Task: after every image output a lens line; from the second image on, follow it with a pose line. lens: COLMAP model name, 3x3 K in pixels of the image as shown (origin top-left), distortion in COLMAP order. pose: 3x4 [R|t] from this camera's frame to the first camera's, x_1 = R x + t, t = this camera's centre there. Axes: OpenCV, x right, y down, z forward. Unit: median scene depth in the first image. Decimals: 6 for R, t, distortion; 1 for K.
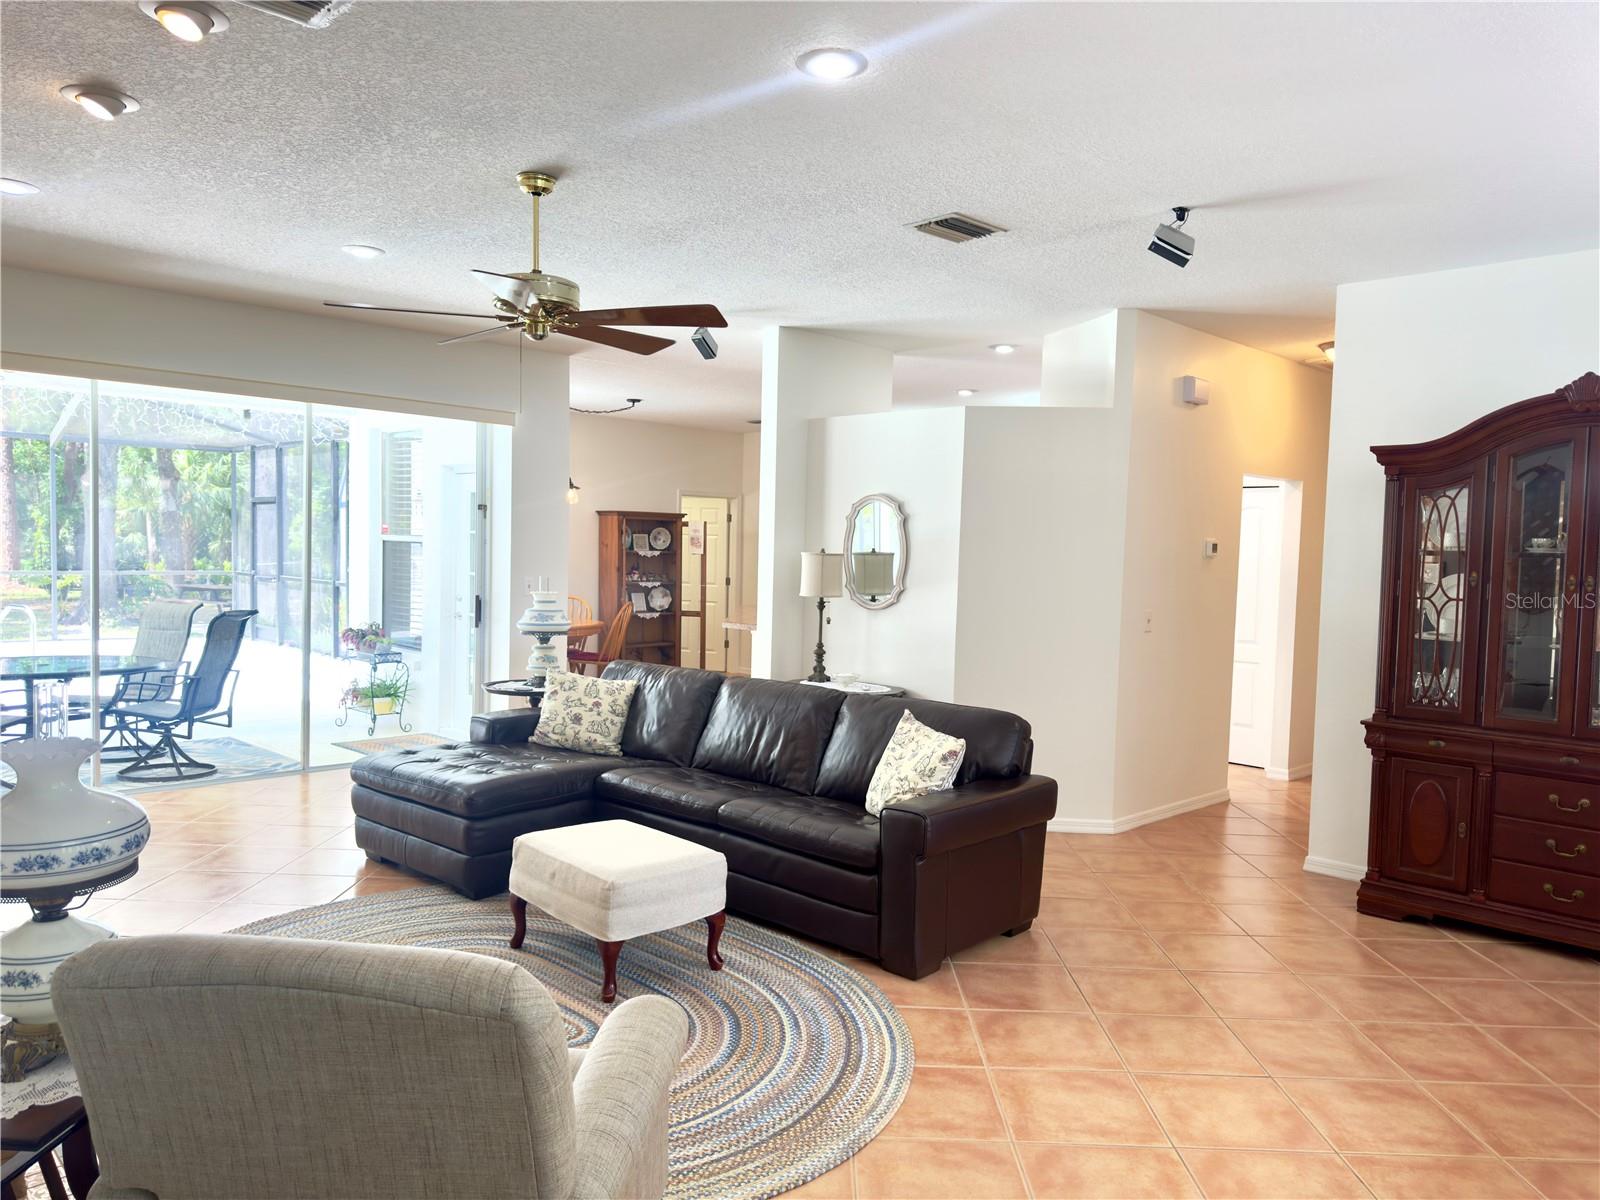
lens RADIAL K [[1170.8, 0, 803.6], [0, 1170.8, 617.1], [0, 0, 1]] dist [0.181022, -0.208628]
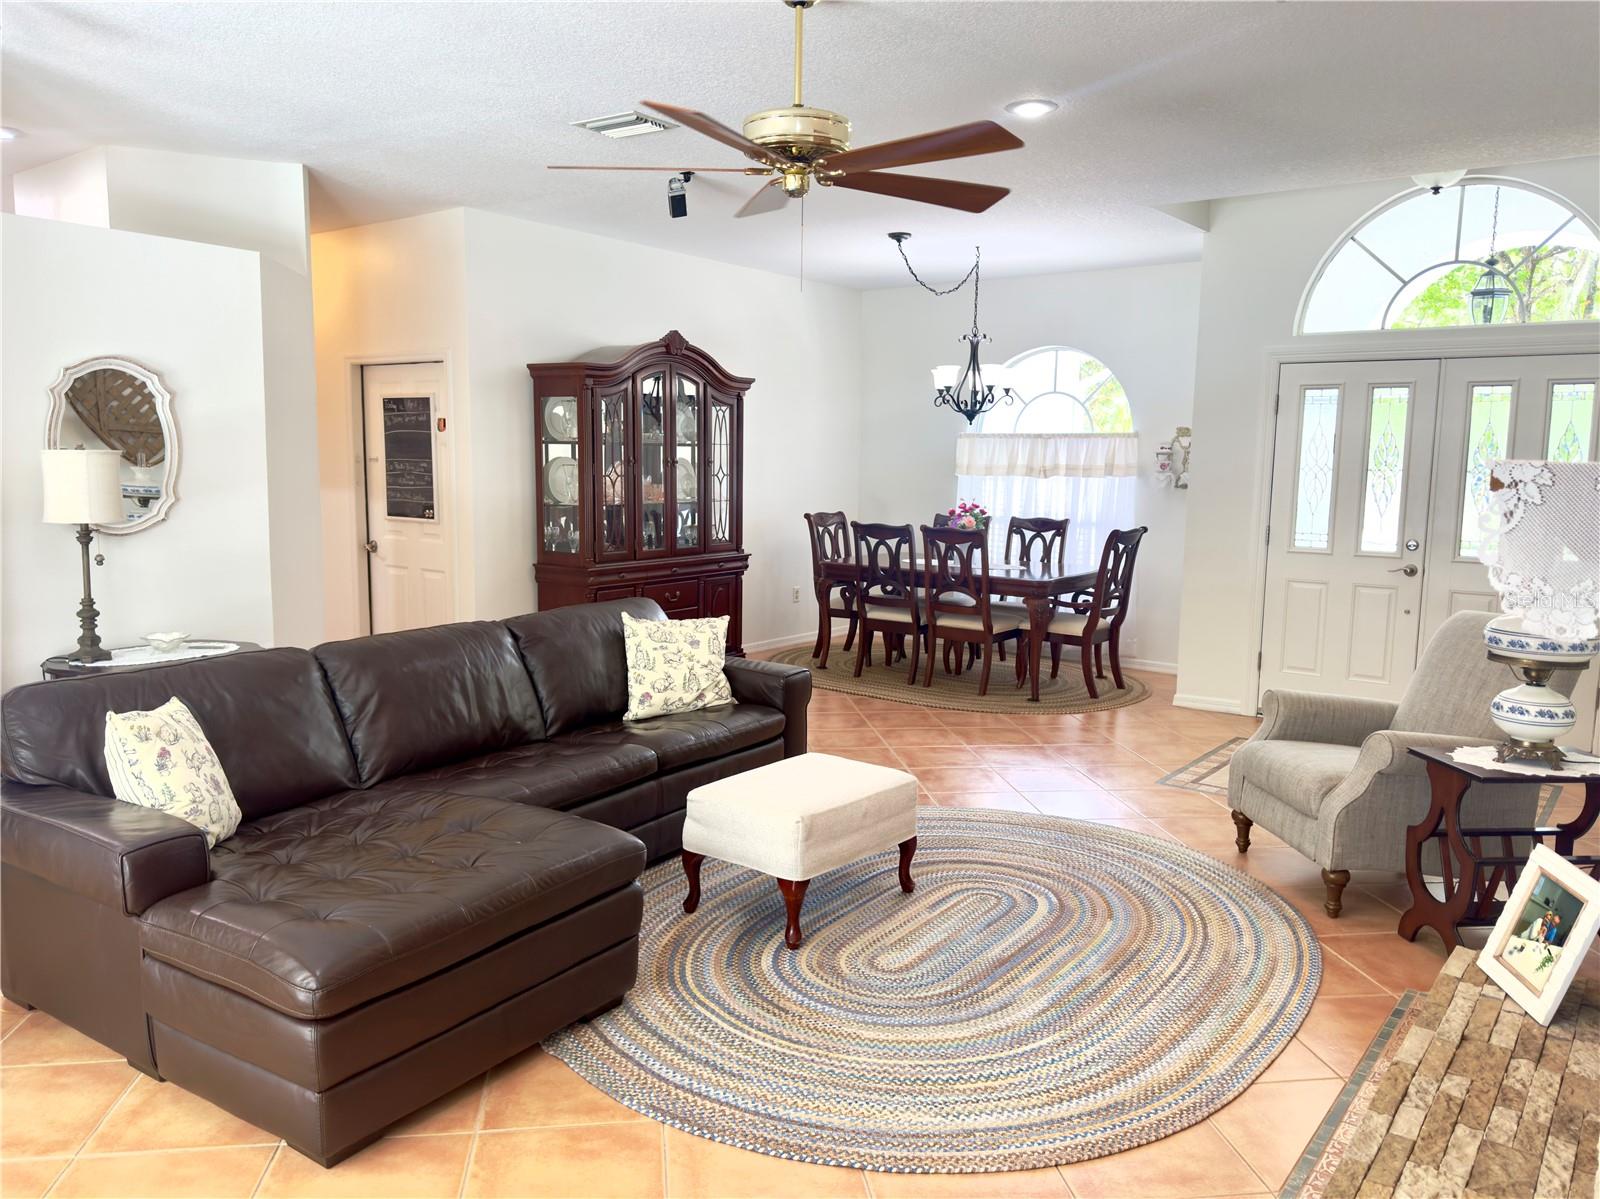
lens RADIAL K [[1161.6, 0, 808.2], [0, 1161.6, 605.3], [0, 0, 1]] dist [0.095330, -0.140264]
pose [[-0.176607, -0.150637, 0.972686, -0.917913], [0.050708, 0.985515, 0.161831, -0.077867], [-0.982974, 0.077904, -0.166411, 1.030110]]
